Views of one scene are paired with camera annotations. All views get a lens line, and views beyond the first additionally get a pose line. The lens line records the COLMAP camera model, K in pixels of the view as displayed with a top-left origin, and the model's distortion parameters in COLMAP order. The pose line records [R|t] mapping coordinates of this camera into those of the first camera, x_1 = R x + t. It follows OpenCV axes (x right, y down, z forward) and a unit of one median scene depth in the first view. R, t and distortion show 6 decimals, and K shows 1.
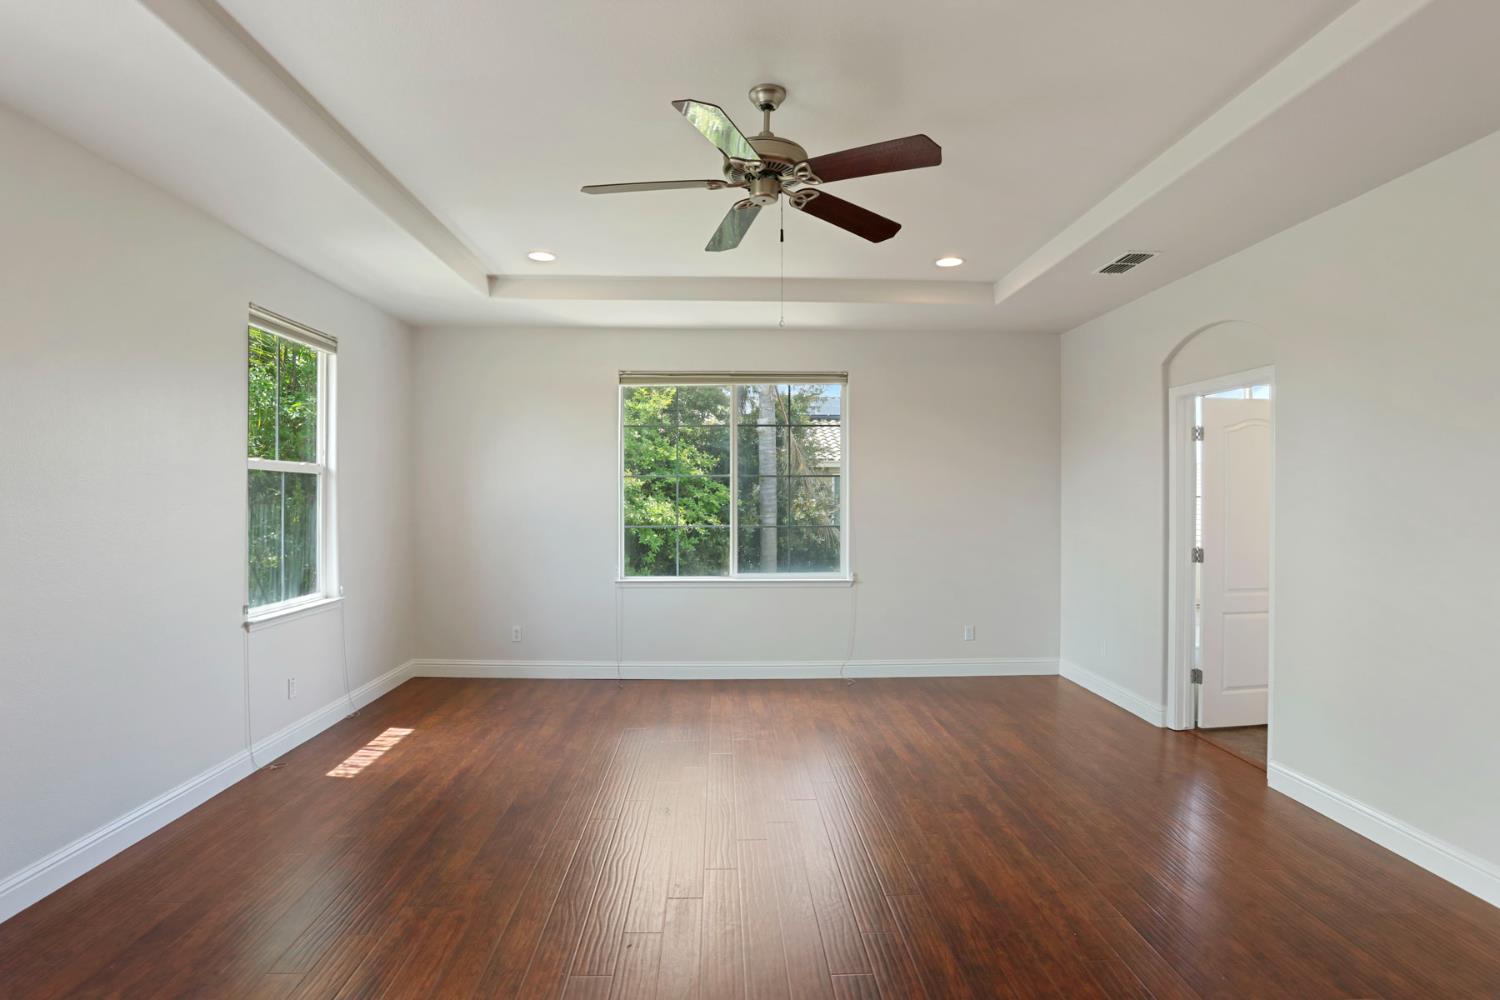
lens RADIAL K [[740.6, 0, 747.1], [0, 740.6, 499.6], [0, 0, 1]] dist [-0.040025, 0.000234]
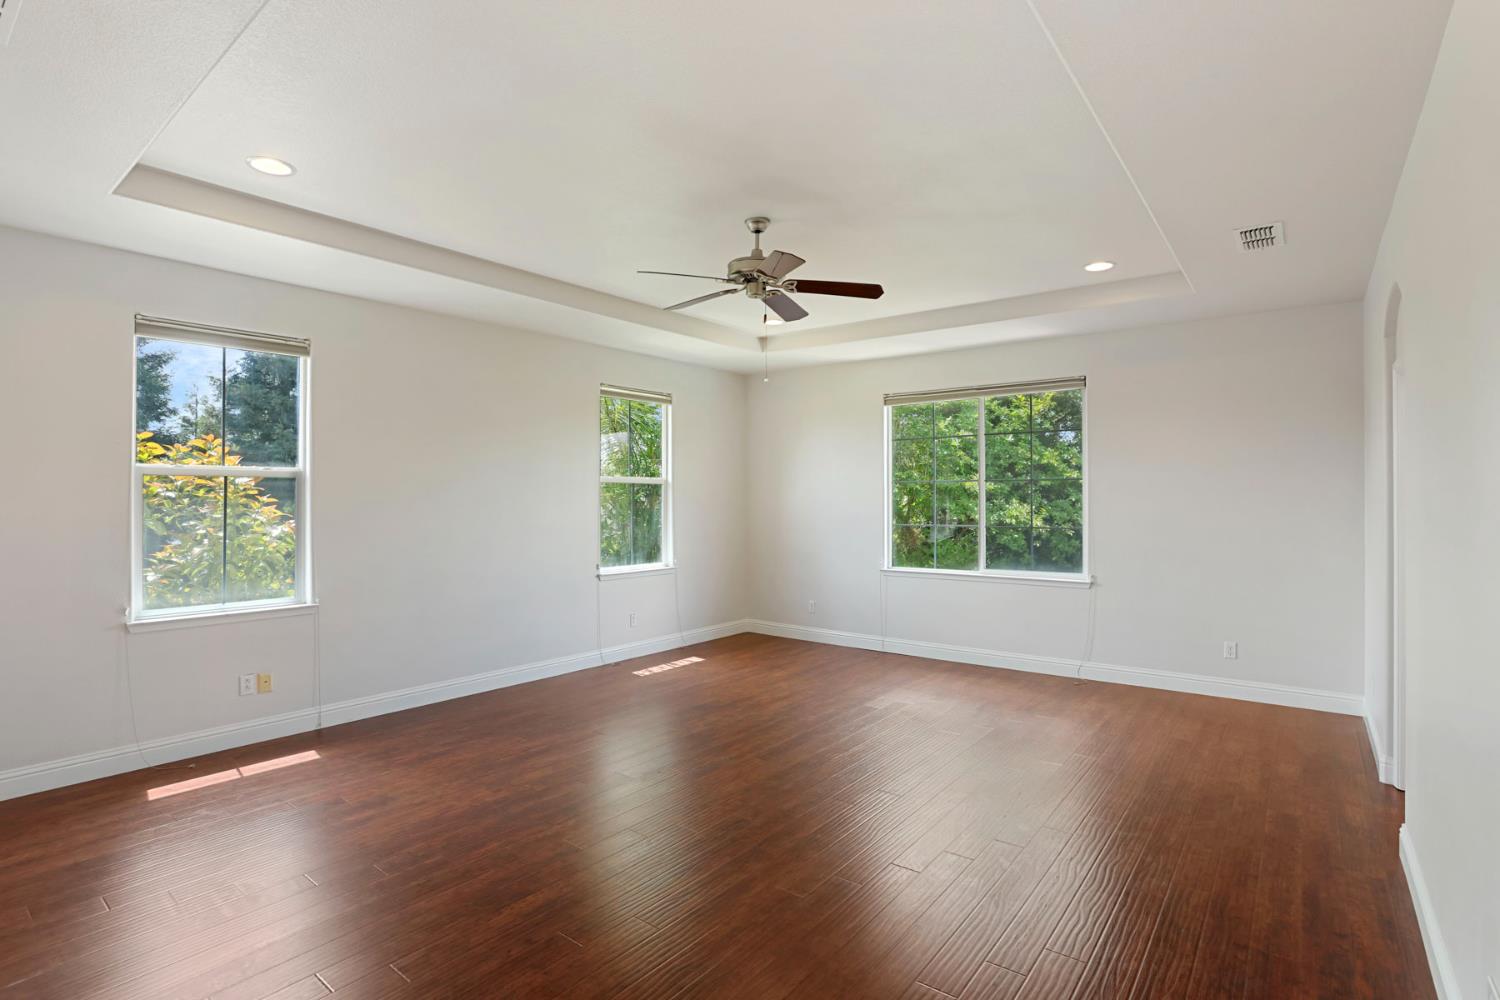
lens RADIAL K [[740.6, 0, 759.7], [0, 740.6, 499.0], [0, 0, 1]] dist [-0.040025, 0.000234]
pose [[0.778562, -0.000551, -0.627568, 0.508607], [-0.001855, 0.999993, -0.003180, -0.000393], [0.627565, 0.003640, 0.778555, -0.071306]]
